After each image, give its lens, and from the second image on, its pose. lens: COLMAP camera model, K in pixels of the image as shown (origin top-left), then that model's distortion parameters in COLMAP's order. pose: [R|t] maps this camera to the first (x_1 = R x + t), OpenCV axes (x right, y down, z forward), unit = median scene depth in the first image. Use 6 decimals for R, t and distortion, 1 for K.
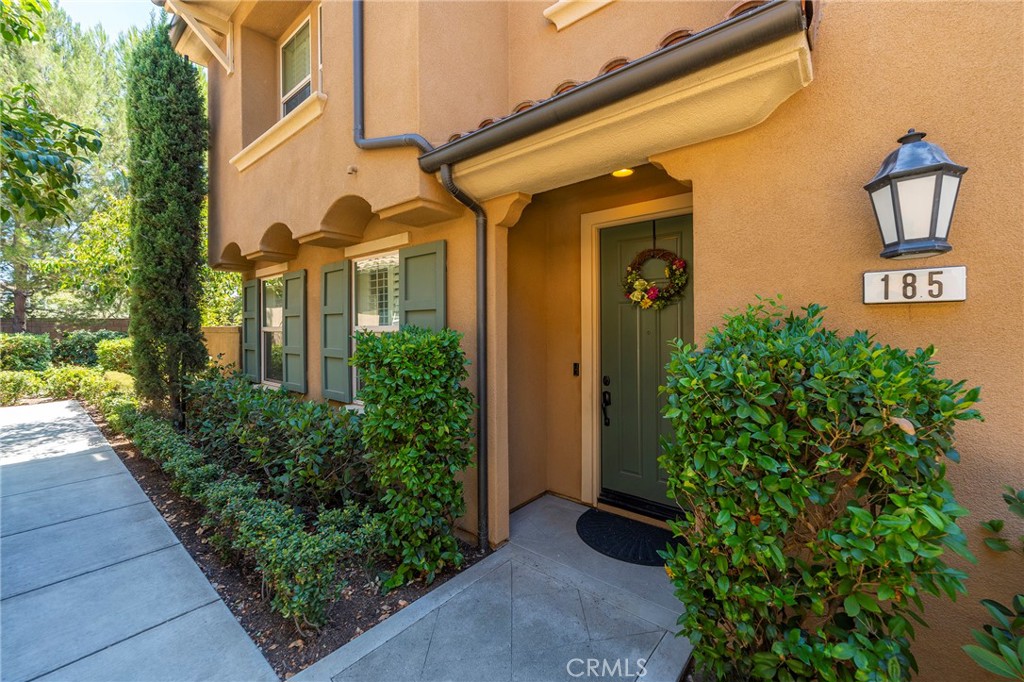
lens RADIAL K [[417.3, 0, 507.7], [0, 417.3, 331.2], [0, 0, 1]] dist [0.003188, -0.000446]
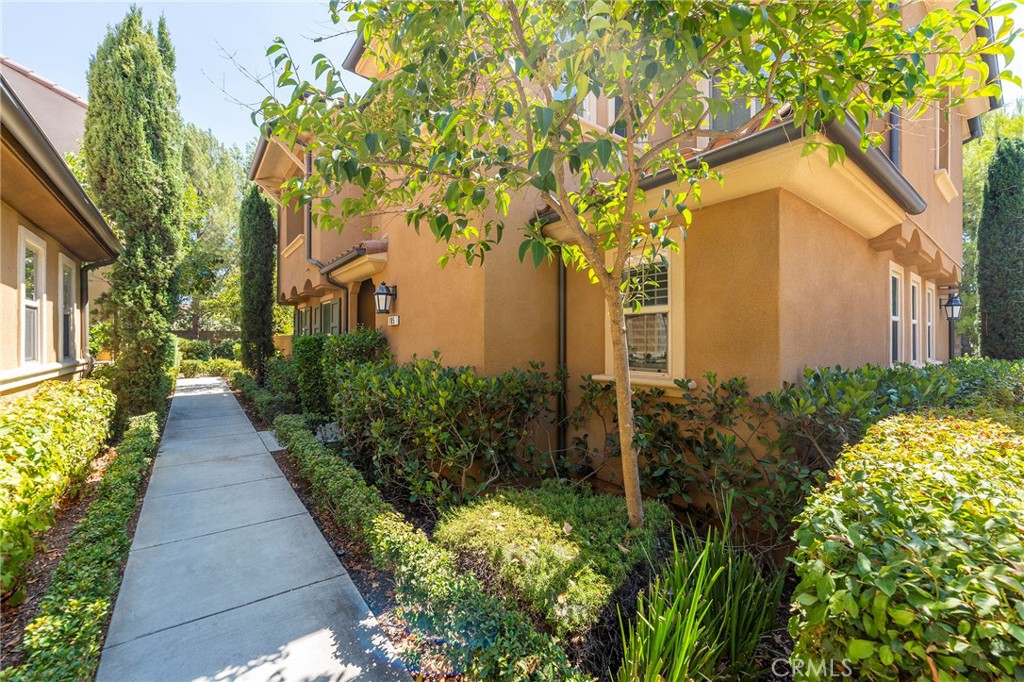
lens RADIAL K [[417.3, 0, 516.7], [0, 417.3, 343.4], [0, 0, 1]] dist [0.003188, -0.000446]
pose [[0.979245, 0.002927, -0.202658, 0.776974], [-0.002729, 0.999995, 0.001260, 0.024104], [0.202661, -0.000681, 0.979249, -0.677199]]
